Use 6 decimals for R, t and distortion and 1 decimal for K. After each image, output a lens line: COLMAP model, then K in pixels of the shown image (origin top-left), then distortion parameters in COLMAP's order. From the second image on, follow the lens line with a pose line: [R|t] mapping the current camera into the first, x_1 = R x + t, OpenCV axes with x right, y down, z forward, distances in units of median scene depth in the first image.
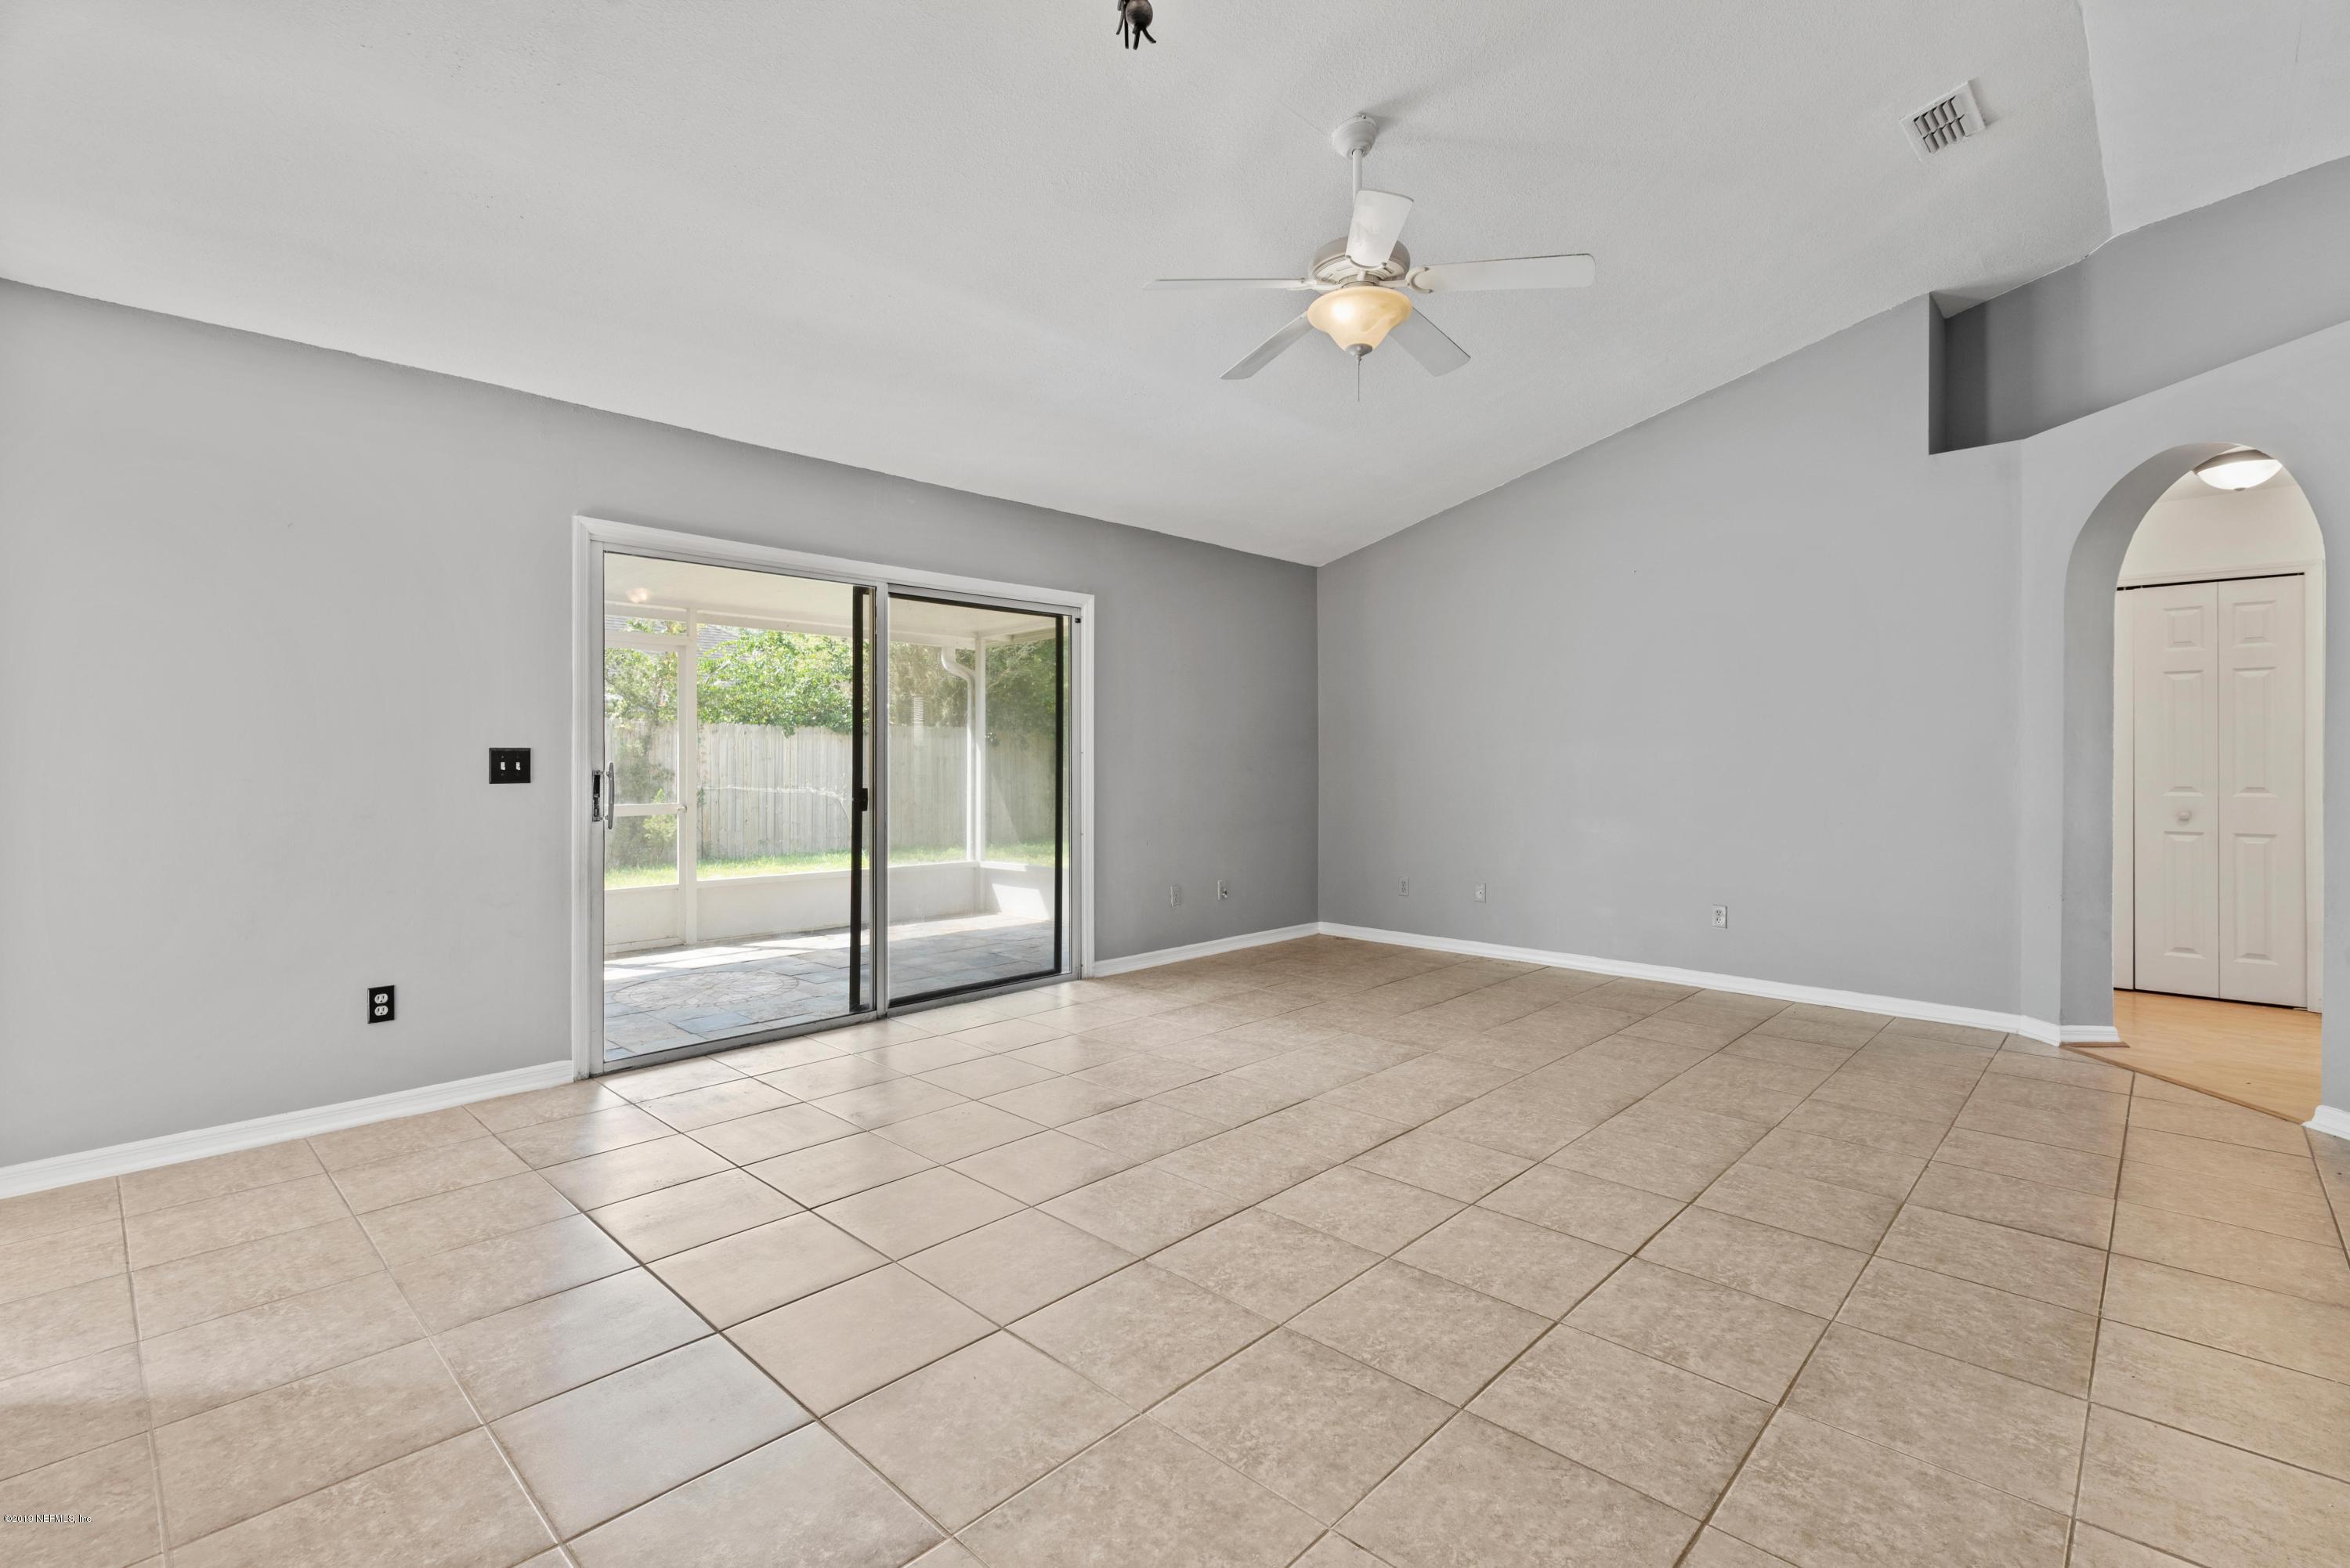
lens RADIAL K [[1048.1, 0, 1173.6], [0, 1048.1, 776.8], [0, 0, 1]] dist [0.002174, -0.000237]
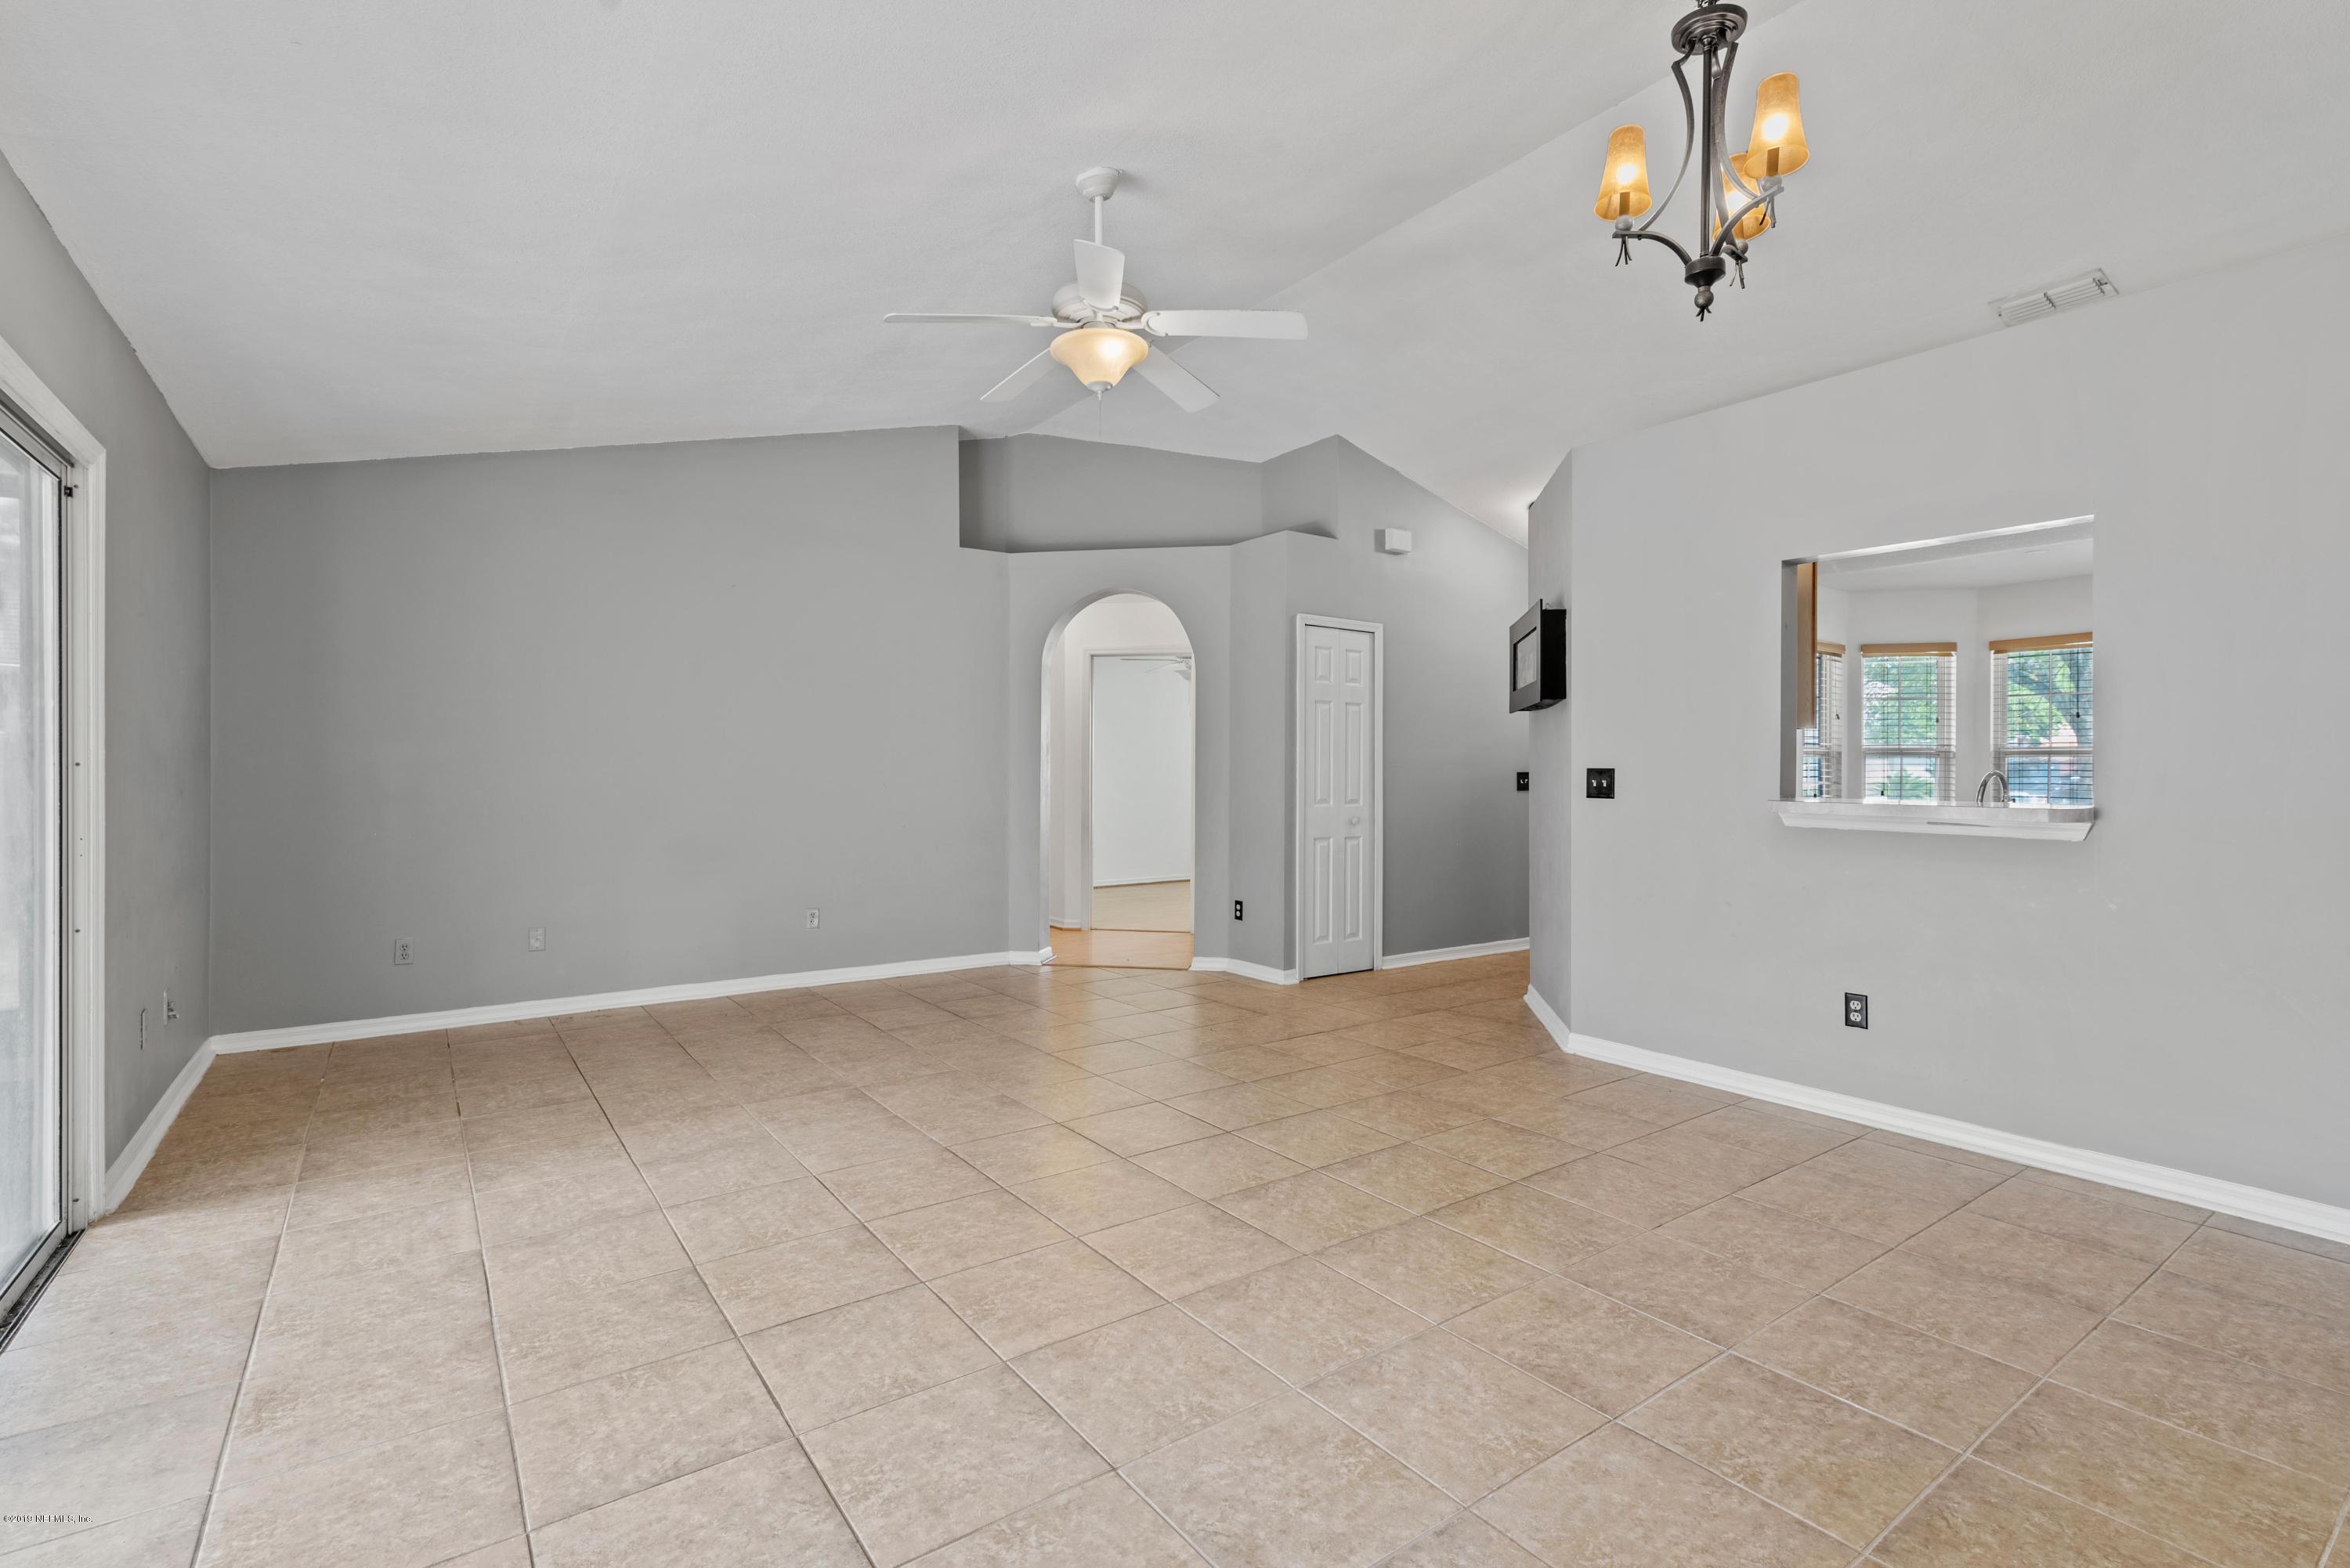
lens RADIAL K [[1072.4, 0, 1171.3], [0, 1072.4, 772.4], [0, 0, 1]] dist [0.001082, 0.000048]
pose [[0.186499, 0.004255, 0.982446, -0.886084], [0.018244, 0.999803, -0.007793, -0.006415], [-0.982286, 0.019377, 0.186385, 0.750273]]
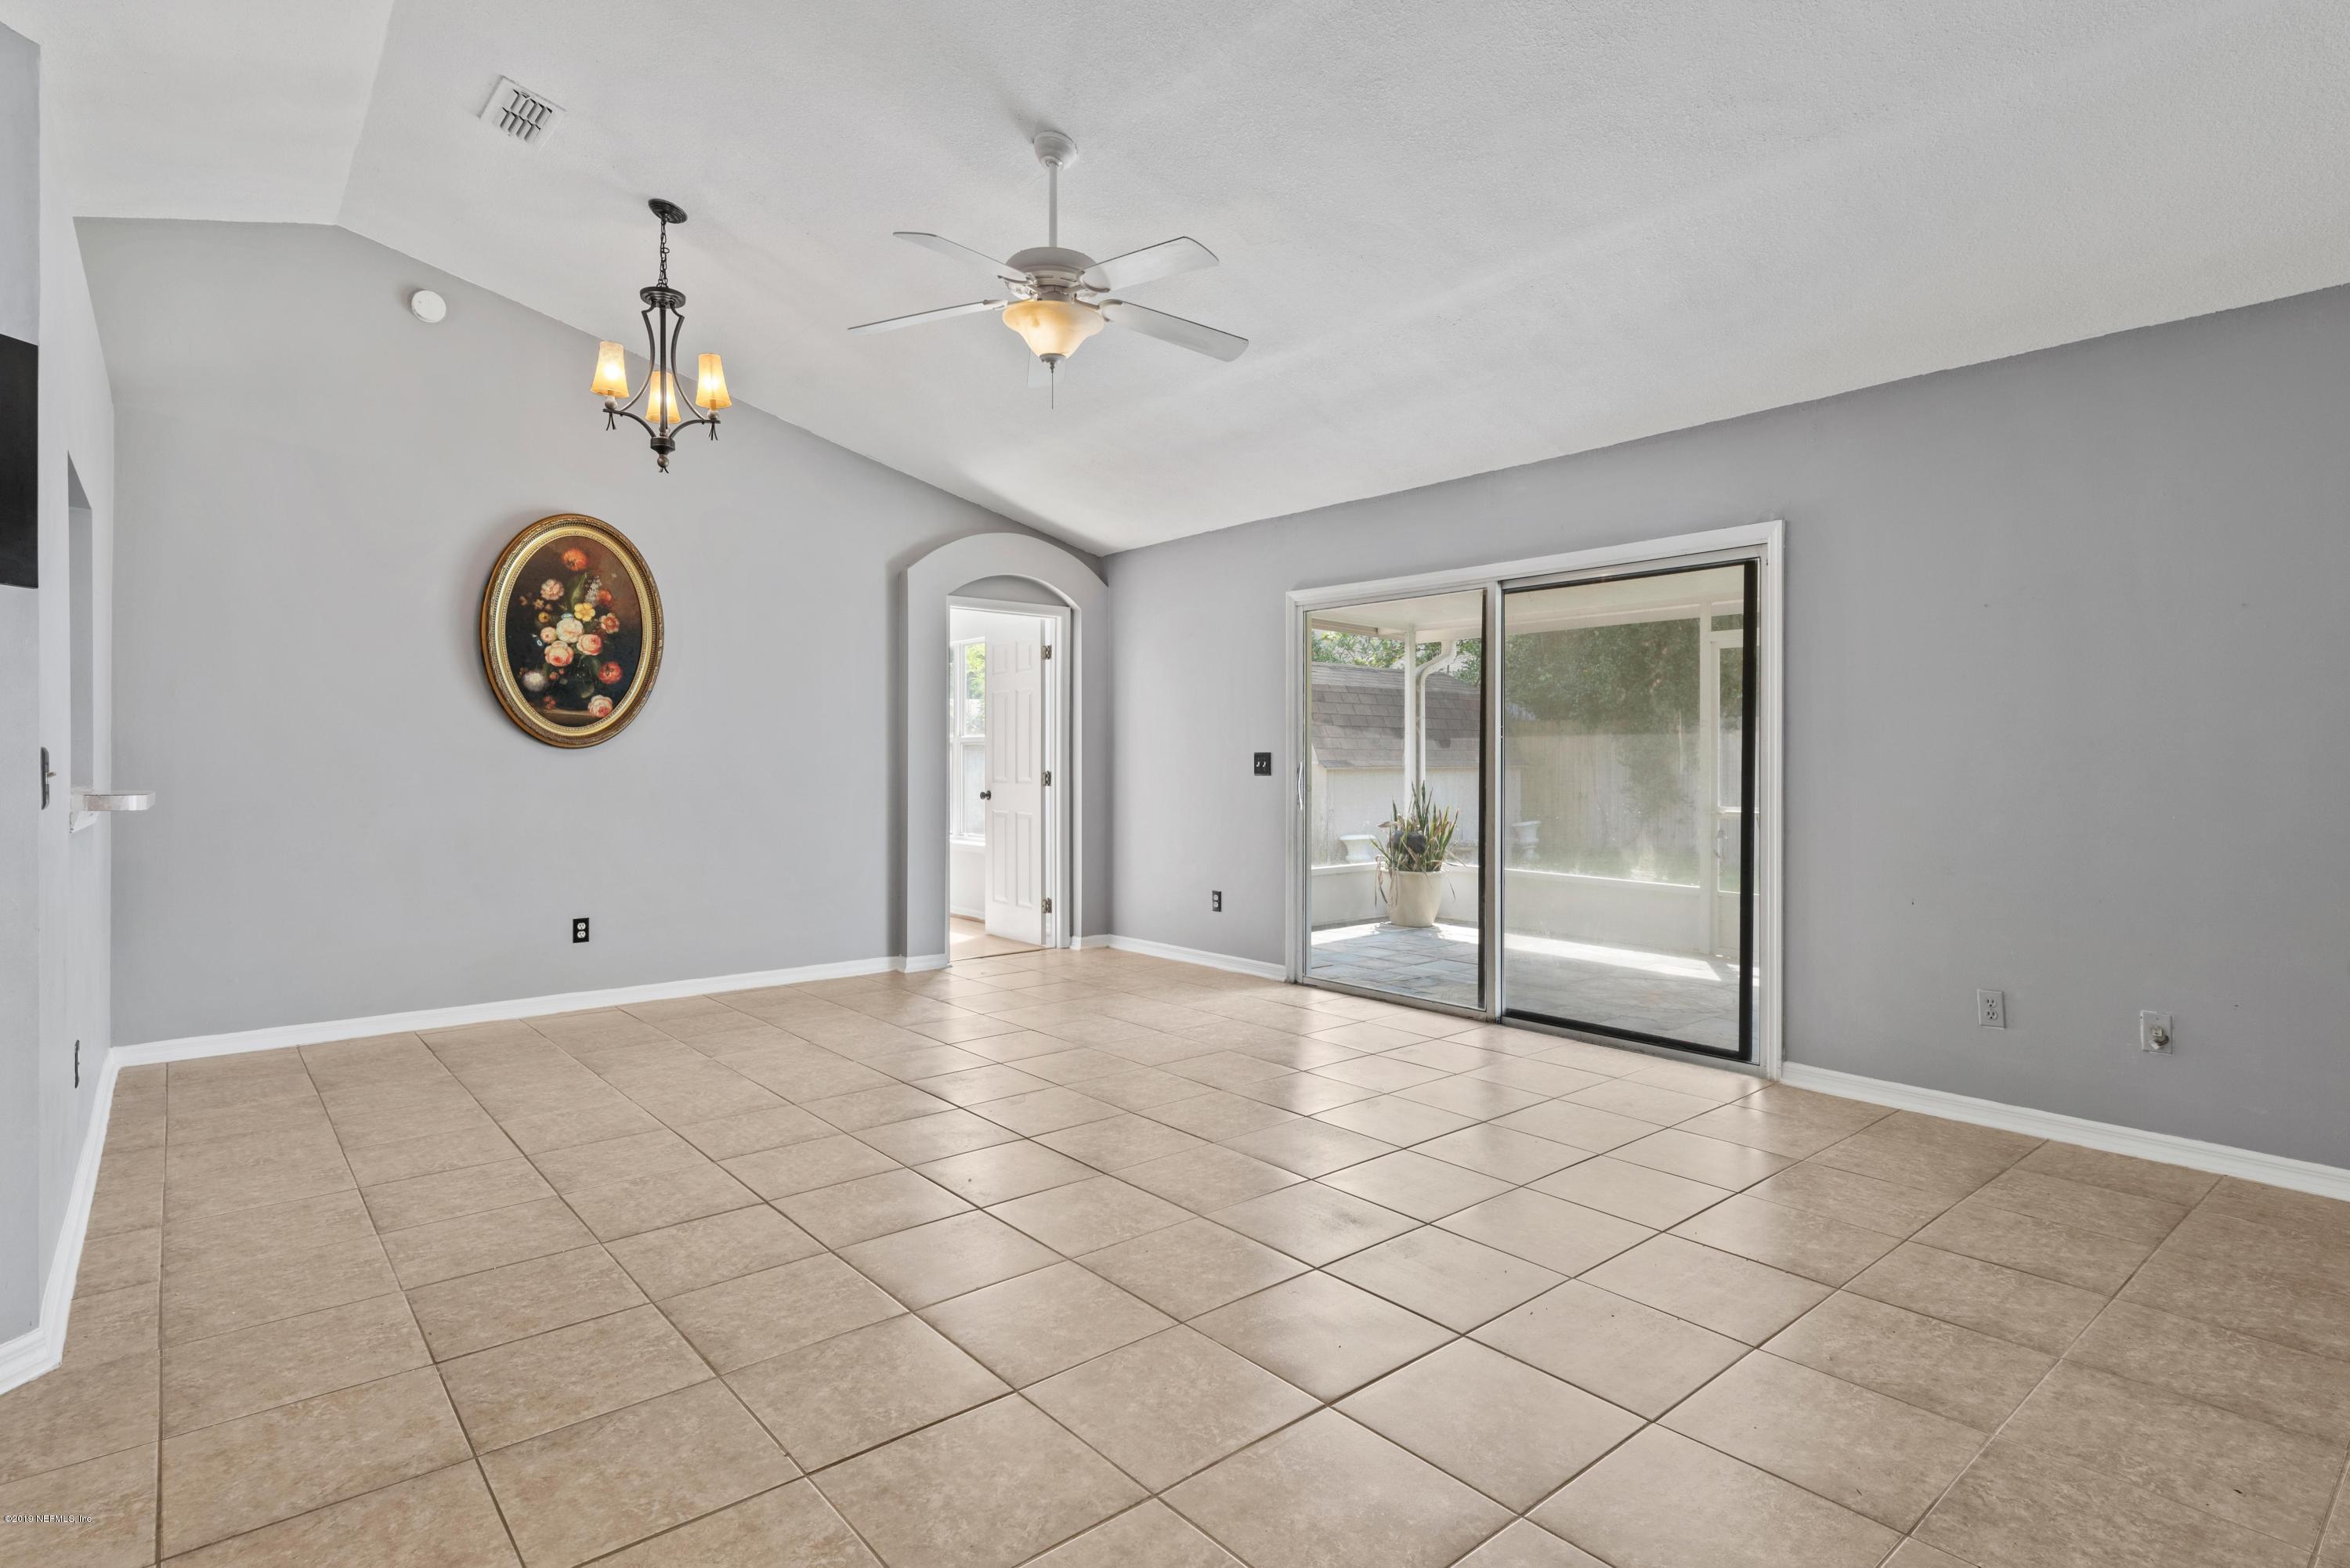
lens RADIAL K [[1184.5, 0, 1170.8], [0, 1184.5, 759.8], [0, 0, 1]] dist [0.004947, 0.000973]
pose [[-0.107389, 0.001348, -0.994216, 1.353367], [-0.019244, 0.999809, 0.003434, -0.023480], [0.994031, 0.019501, -0.107342, 1.276054]]
